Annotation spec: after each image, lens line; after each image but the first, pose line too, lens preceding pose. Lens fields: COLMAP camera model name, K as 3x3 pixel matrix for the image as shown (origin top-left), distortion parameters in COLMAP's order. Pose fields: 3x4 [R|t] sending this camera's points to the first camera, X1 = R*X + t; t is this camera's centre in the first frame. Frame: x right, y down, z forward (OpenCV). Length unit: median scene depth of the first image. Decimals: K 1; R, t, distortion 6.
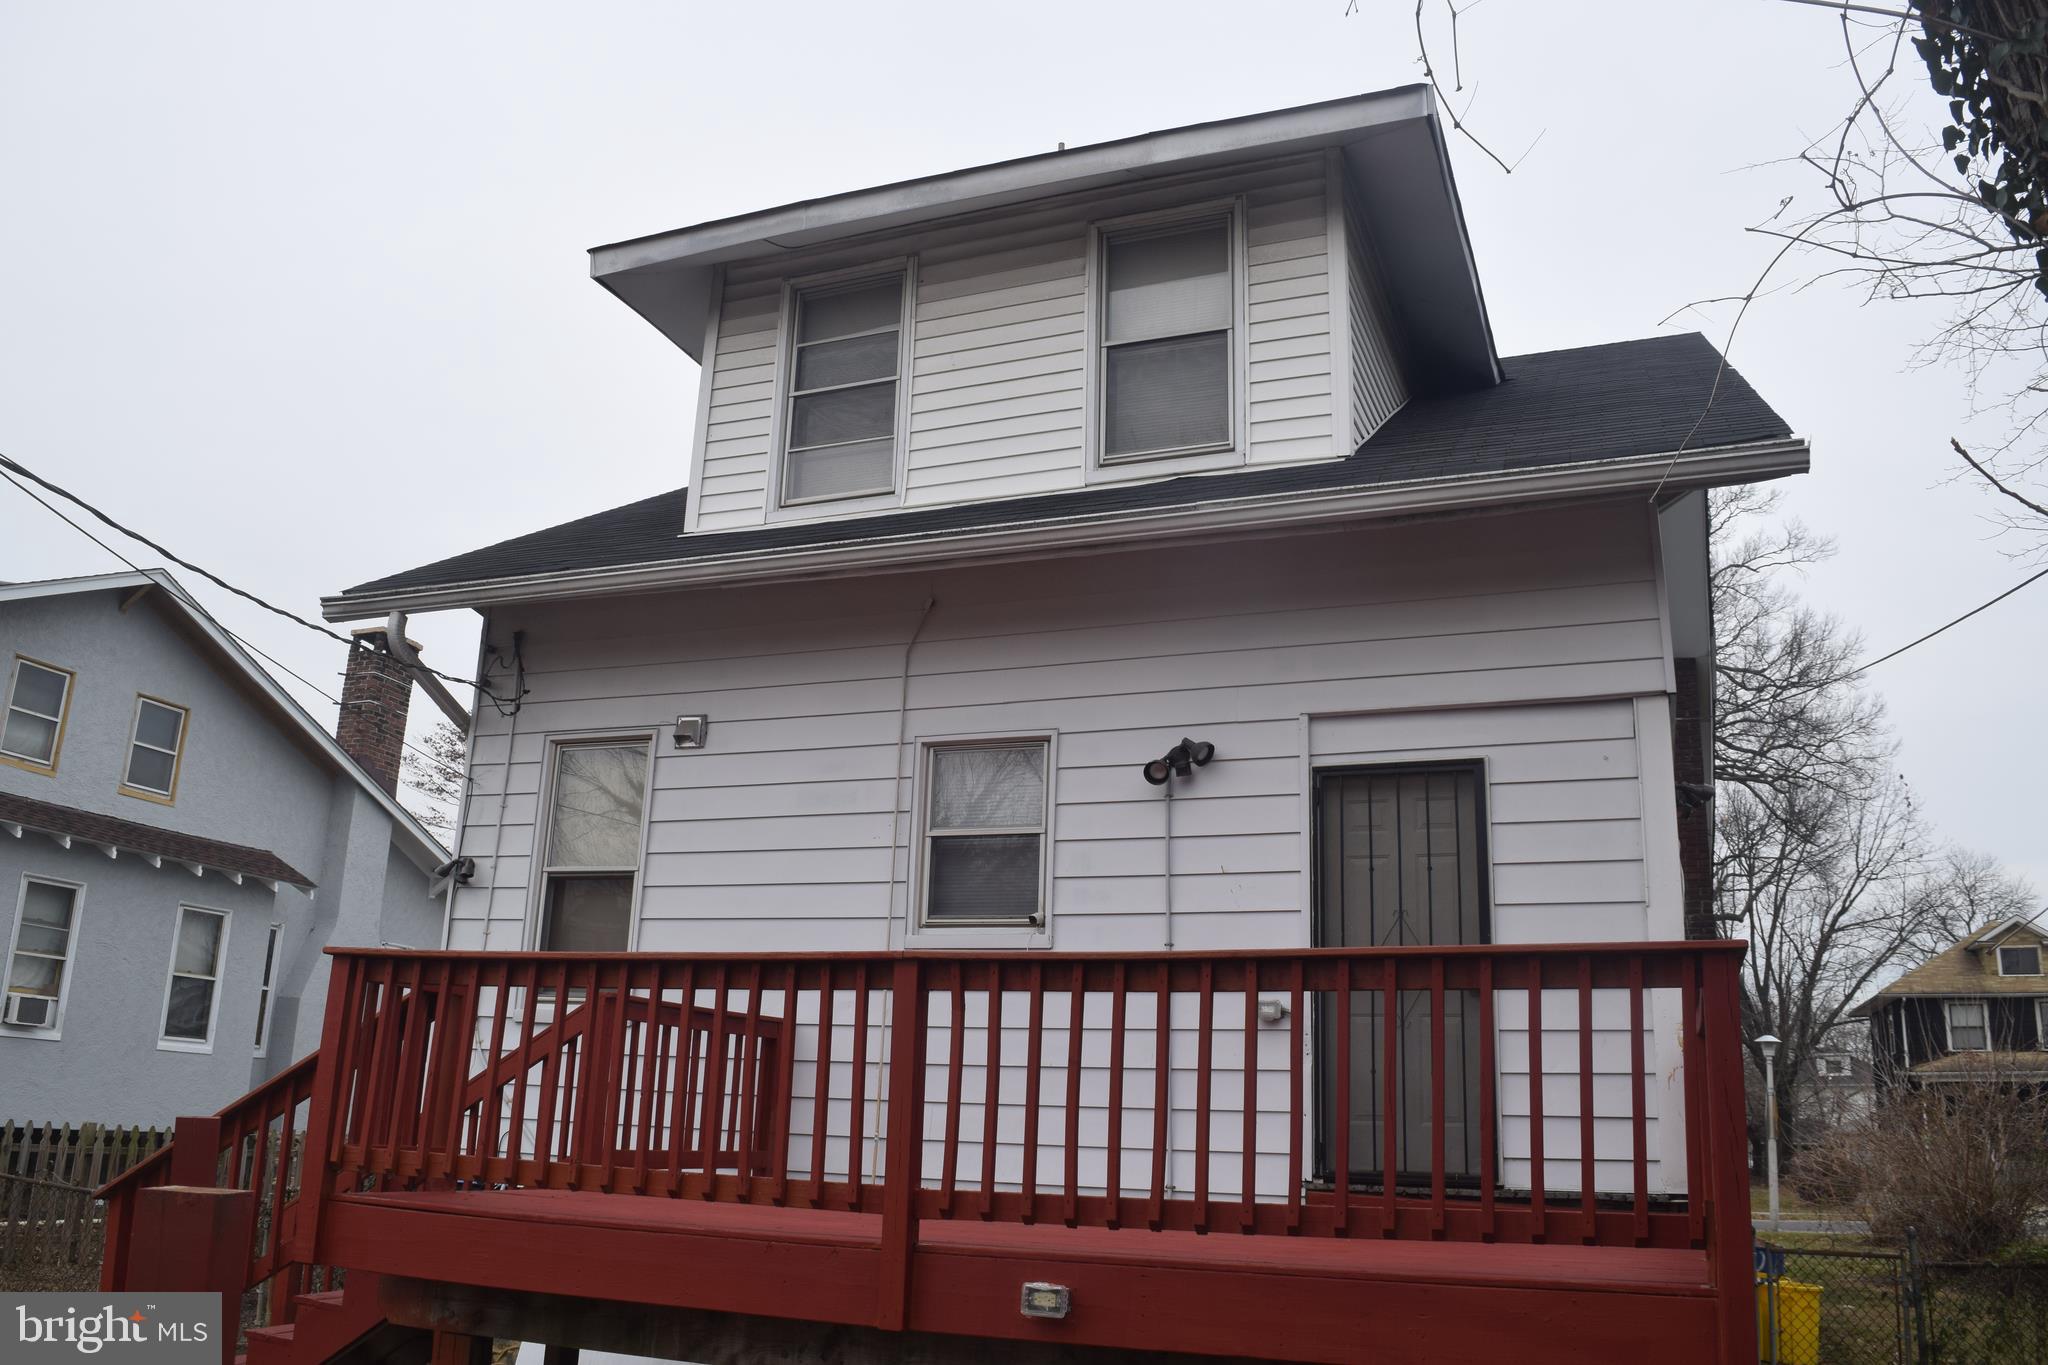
lens RADIAL K [[1609.9, 0, 1024.0], [0, 1609.9, 682.5], [0, 0, 1]] dist [-0.091647, 0.017929]
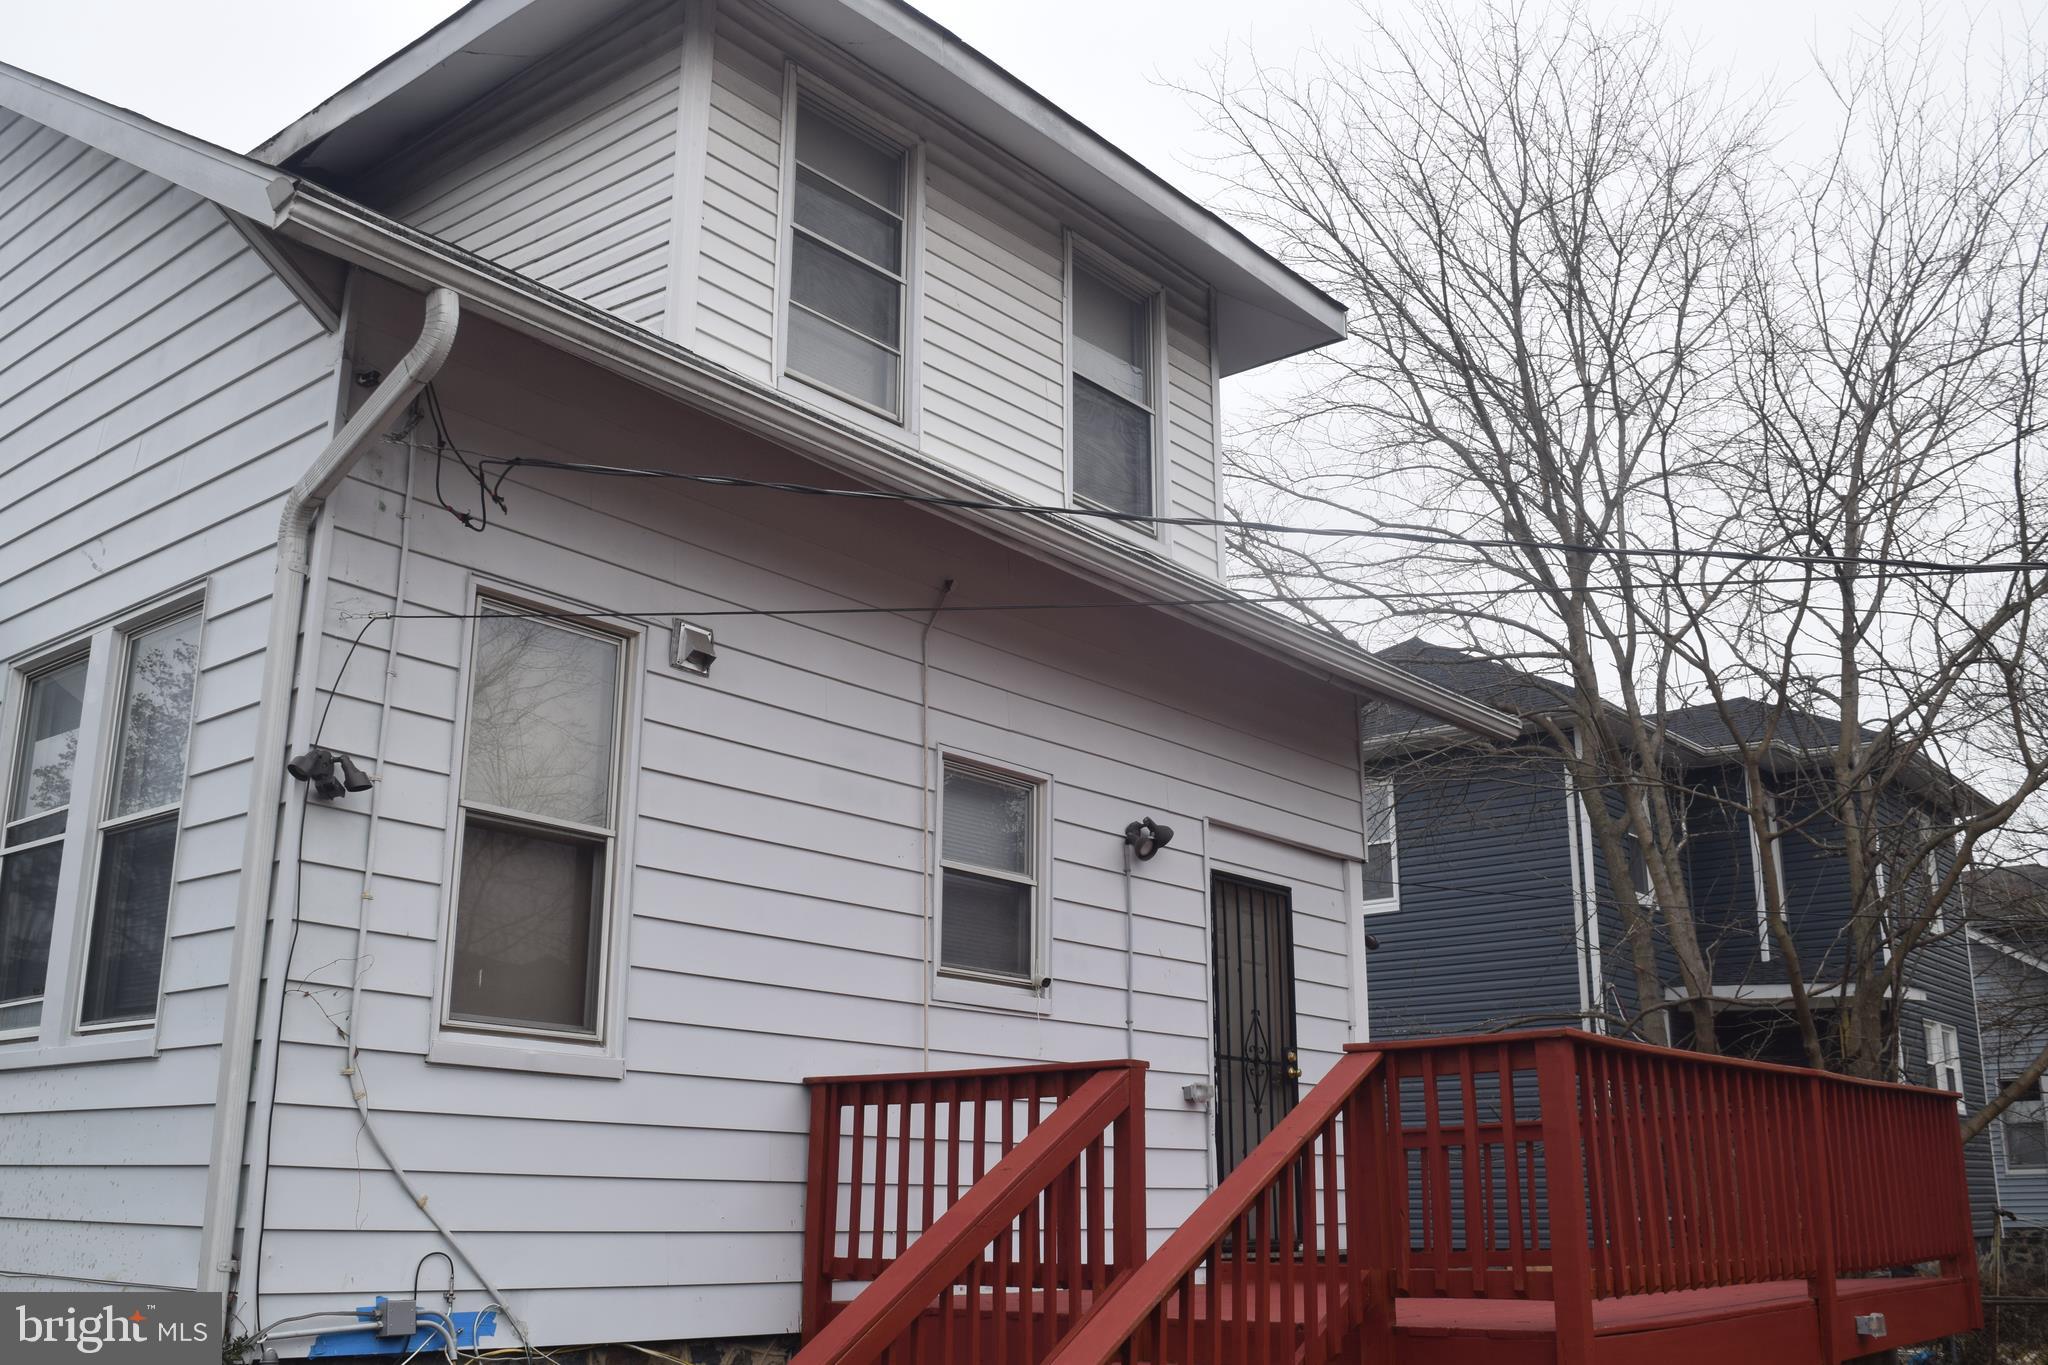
lens RADIAL K [[1890.9, 0, 1024.0], [0, 1890.9, 682.5], [0, 0, 1]] dist [-0.047443, 0.004870]
pose [[0.316045, 0.223432, 0.922060, -0.972706], [-0.247565, 0.957625, -0.147195, 0.138394], [-0.915875, -0.181749, 0.357966, 0.625407]]
